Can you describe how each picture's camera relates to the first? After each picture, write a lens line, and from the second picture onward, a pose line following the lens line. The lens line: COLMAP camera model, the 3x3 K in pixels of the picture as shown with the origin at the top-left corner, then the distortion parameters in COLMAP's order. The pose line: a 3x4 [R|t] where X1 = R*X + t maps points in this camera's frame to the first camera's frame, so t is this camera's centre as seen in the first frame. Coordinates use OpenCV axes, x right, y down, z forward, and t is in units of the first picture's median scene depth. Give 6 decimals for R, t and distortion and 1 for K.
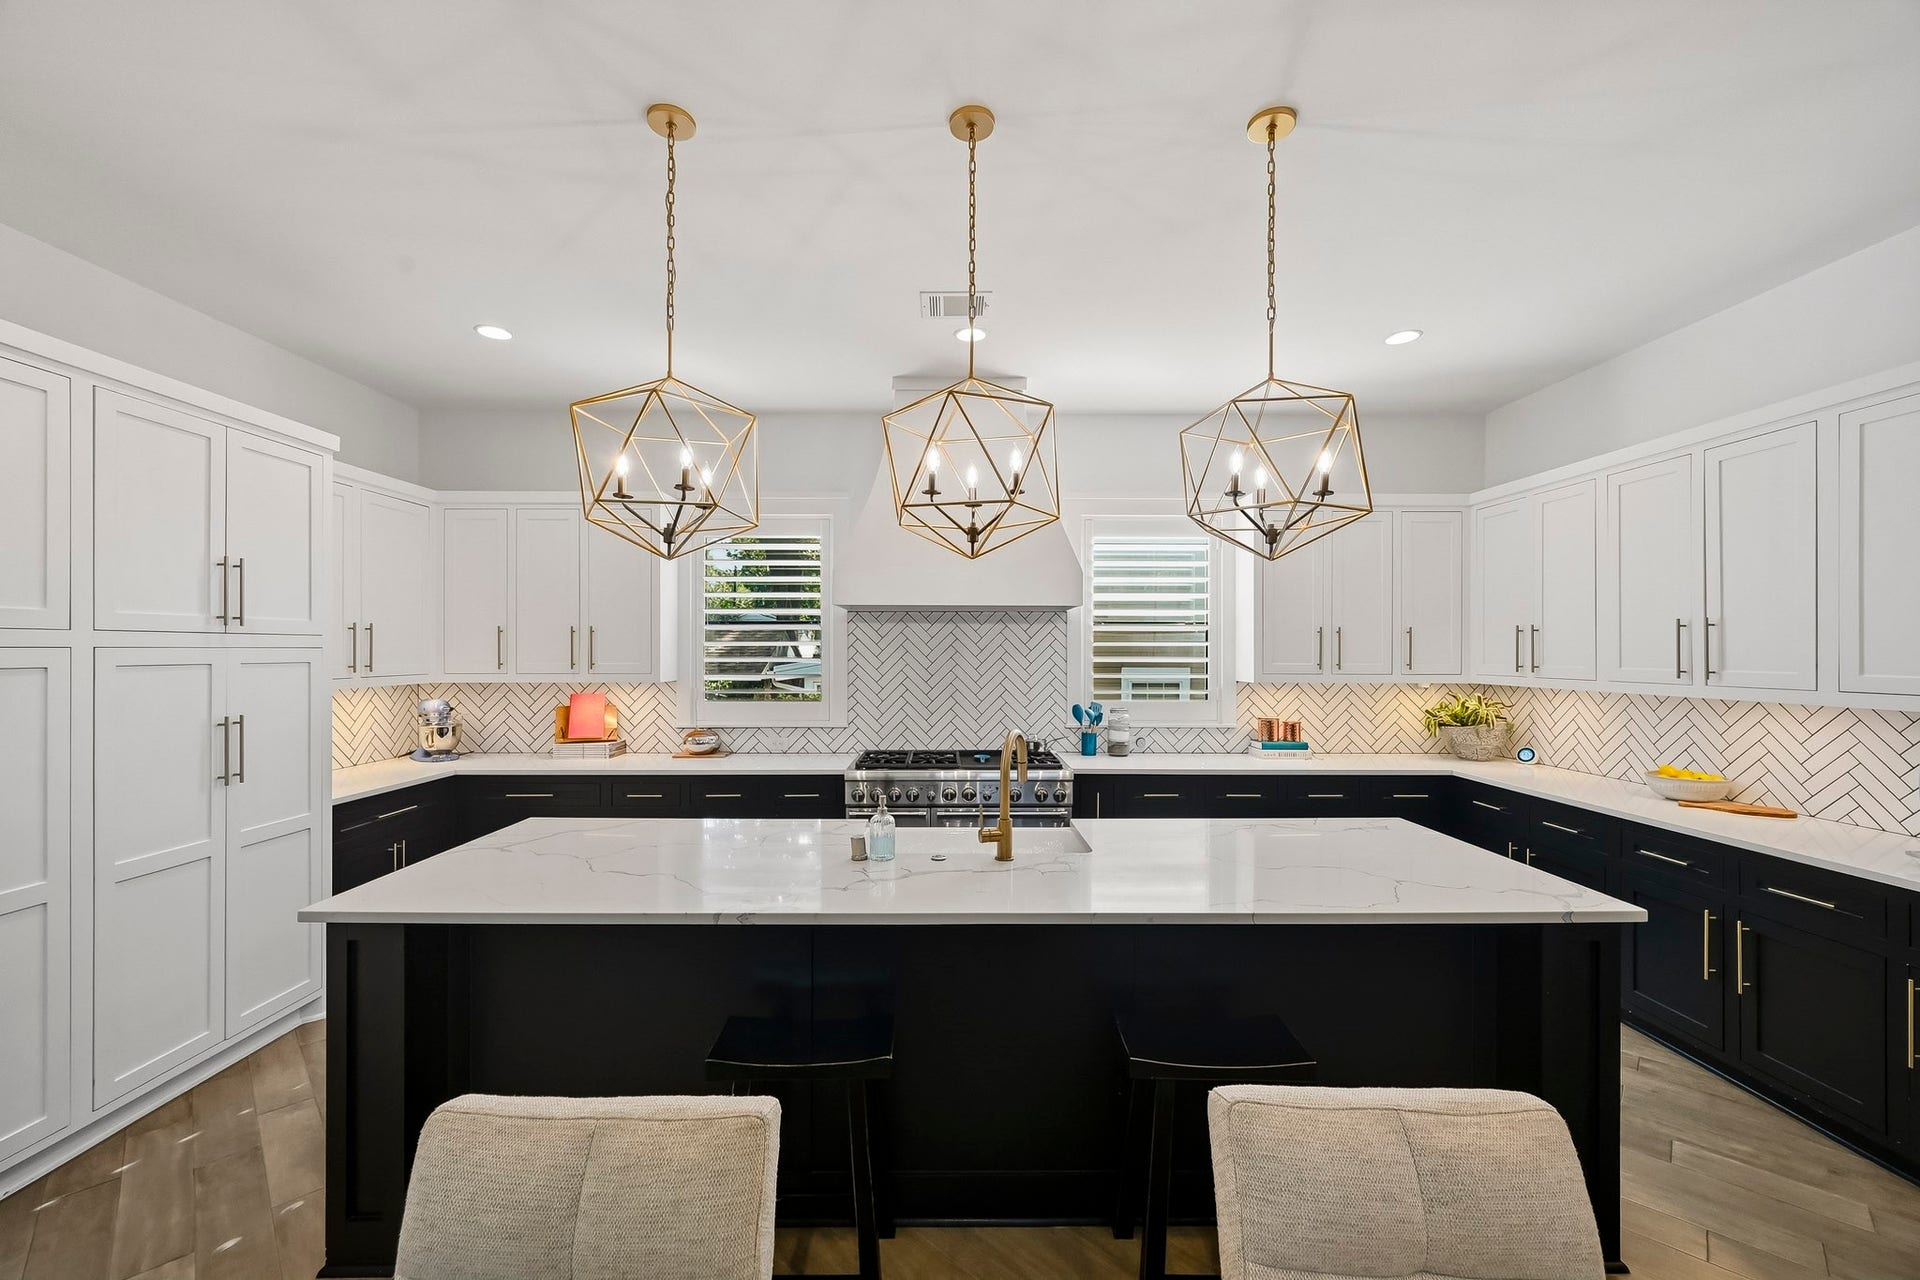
lens RADIAL K [[764.2, 0, 953.0], [0, 764.2, 645.8], [0, 0, 1]] dist [-0.001420, -0.000080]
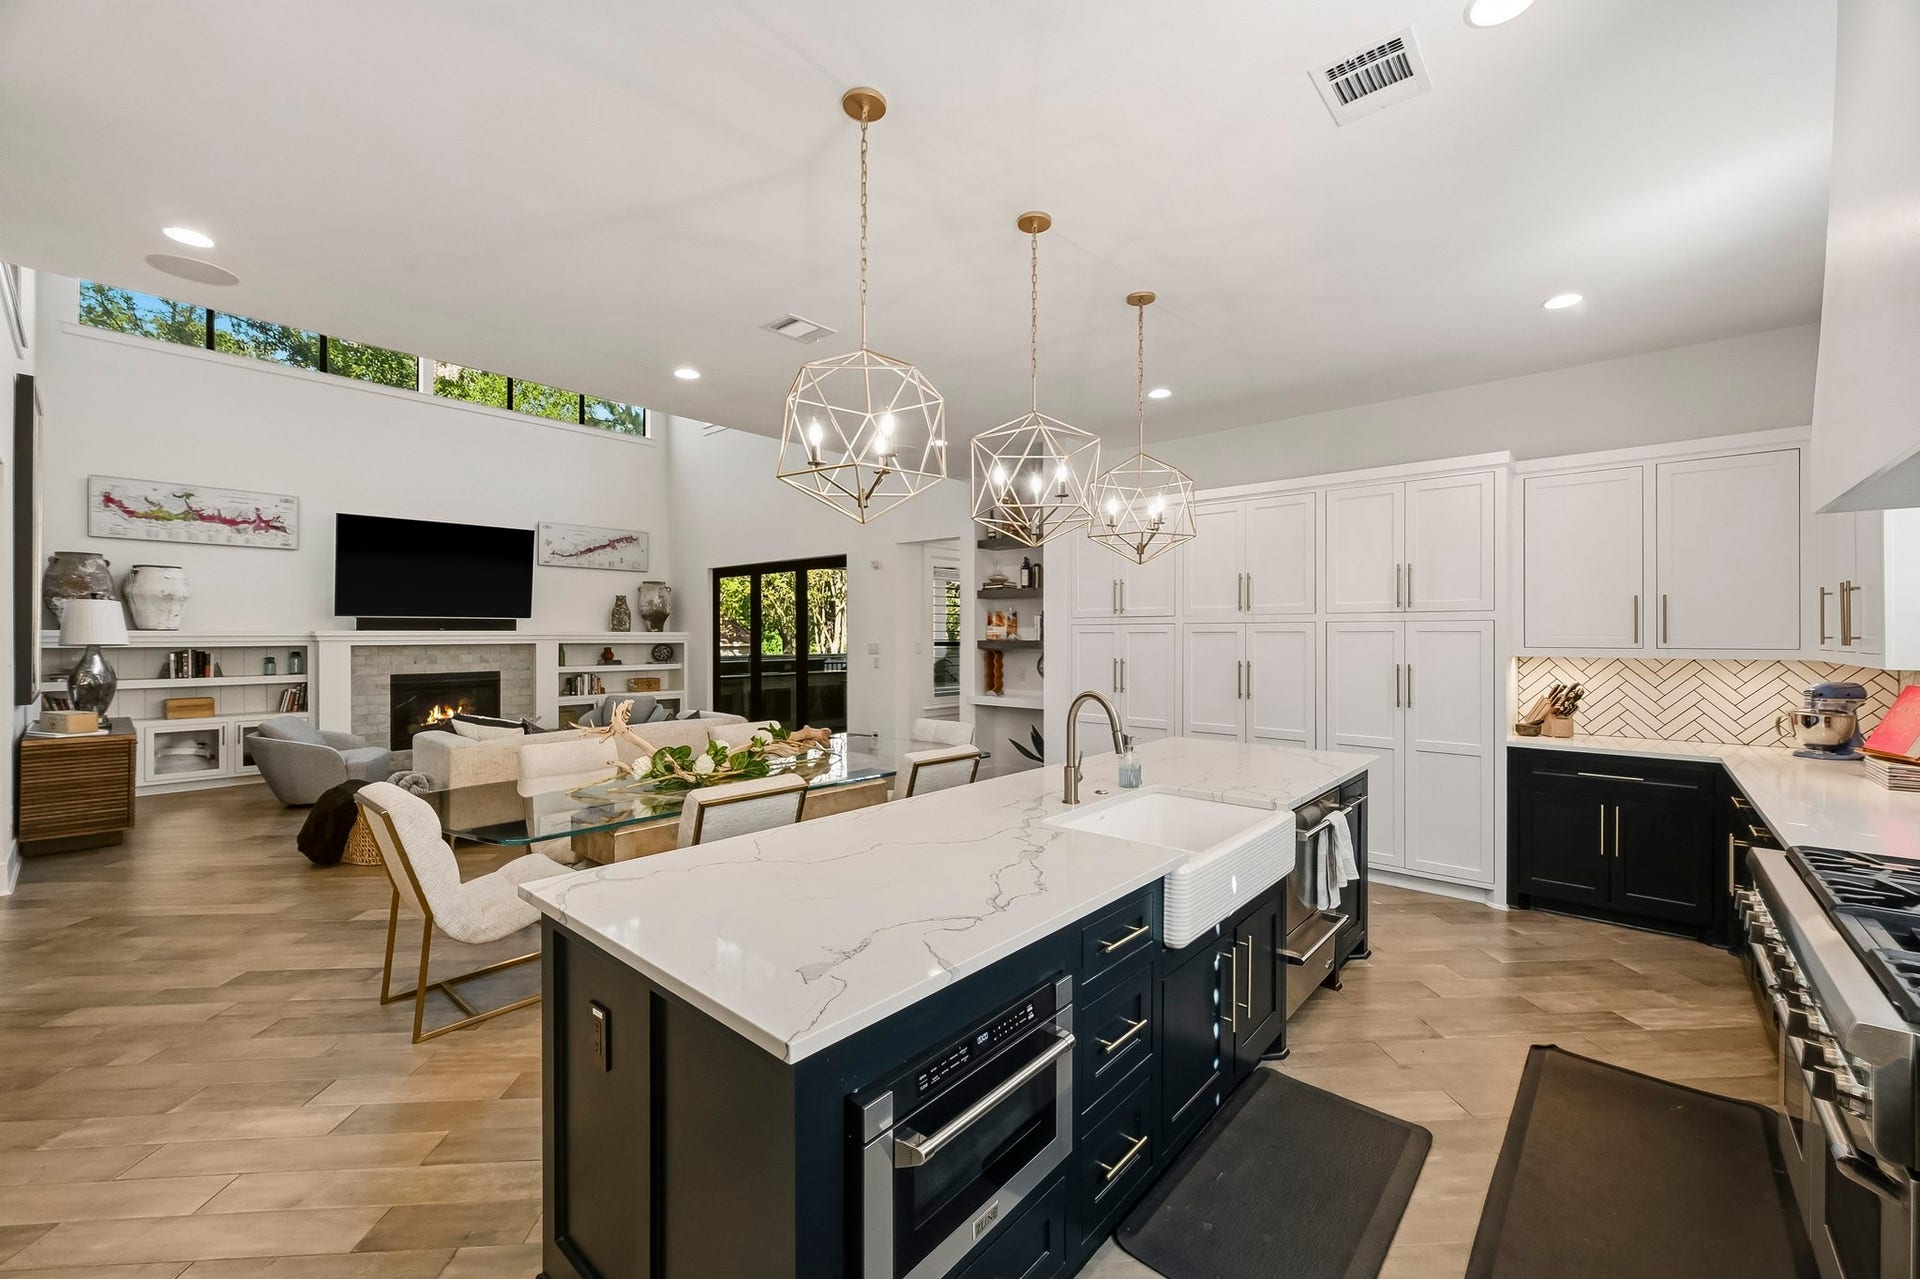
lens RADIAL K [[764.2, 0, 958.0], [0, 764.2, 628.1], [0, 0, 1]] dist [-0.001420, -0.000080]
pose [[-0.665287, -0.001794, -0.746585, 0.796466], [0.006599, 0.999944, -0.008283, 0.022241], [0.746558, -0.010437, -0.665238, 1.275482]]
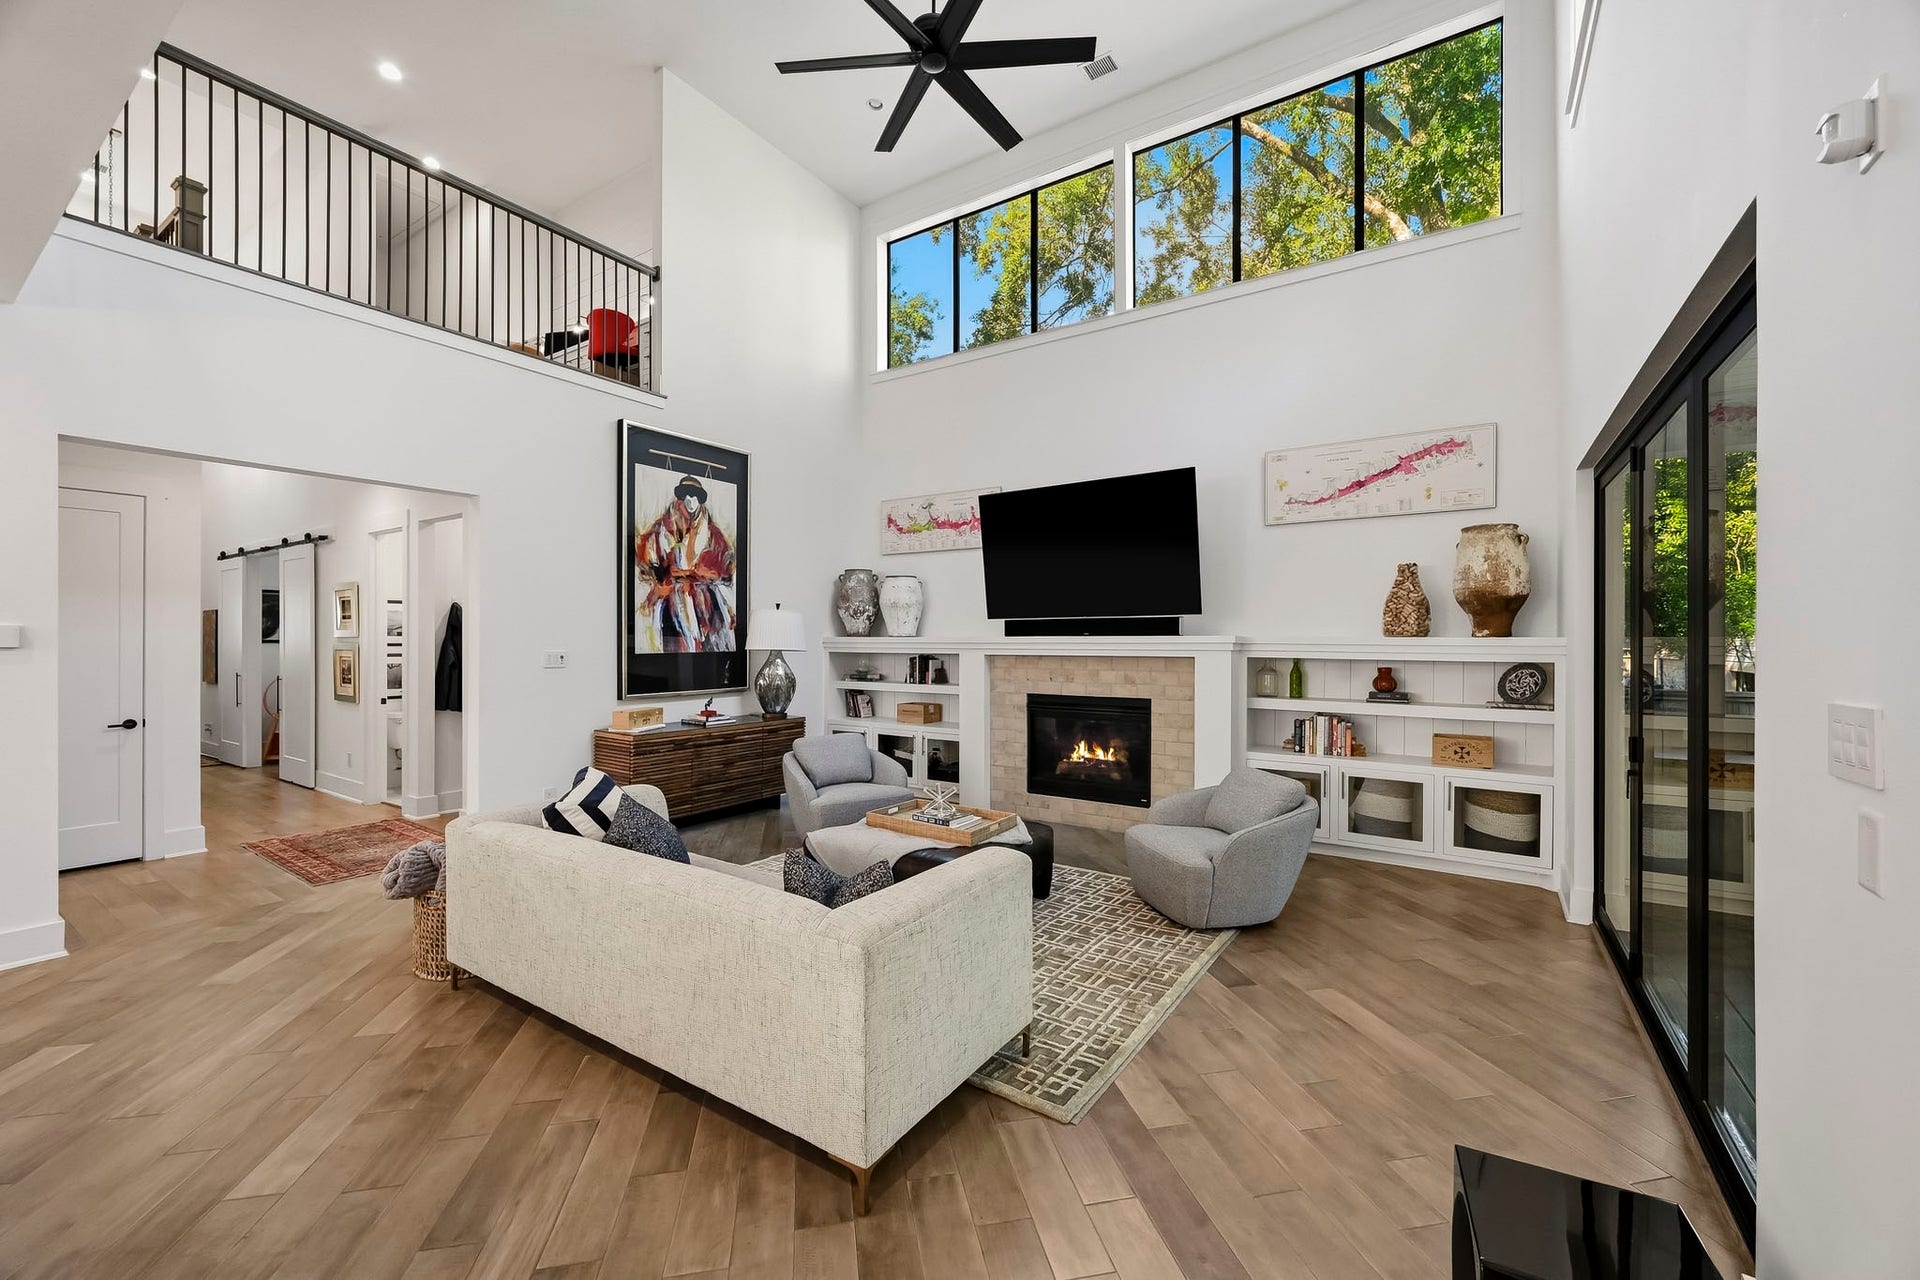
lens RADIAL K [[764.2, 0, 955.5], [0, 764.2, 638.9], [0, 0, 1]] dist [-0.001420, -0.000080]
pose [[-0.827714, 0.002726, 0.561143, -0.962713], [-0.005781, 0.999894, -0.013385, 0.032404], [-0.561120, -0.014323, -0.827611, -0.250021]]
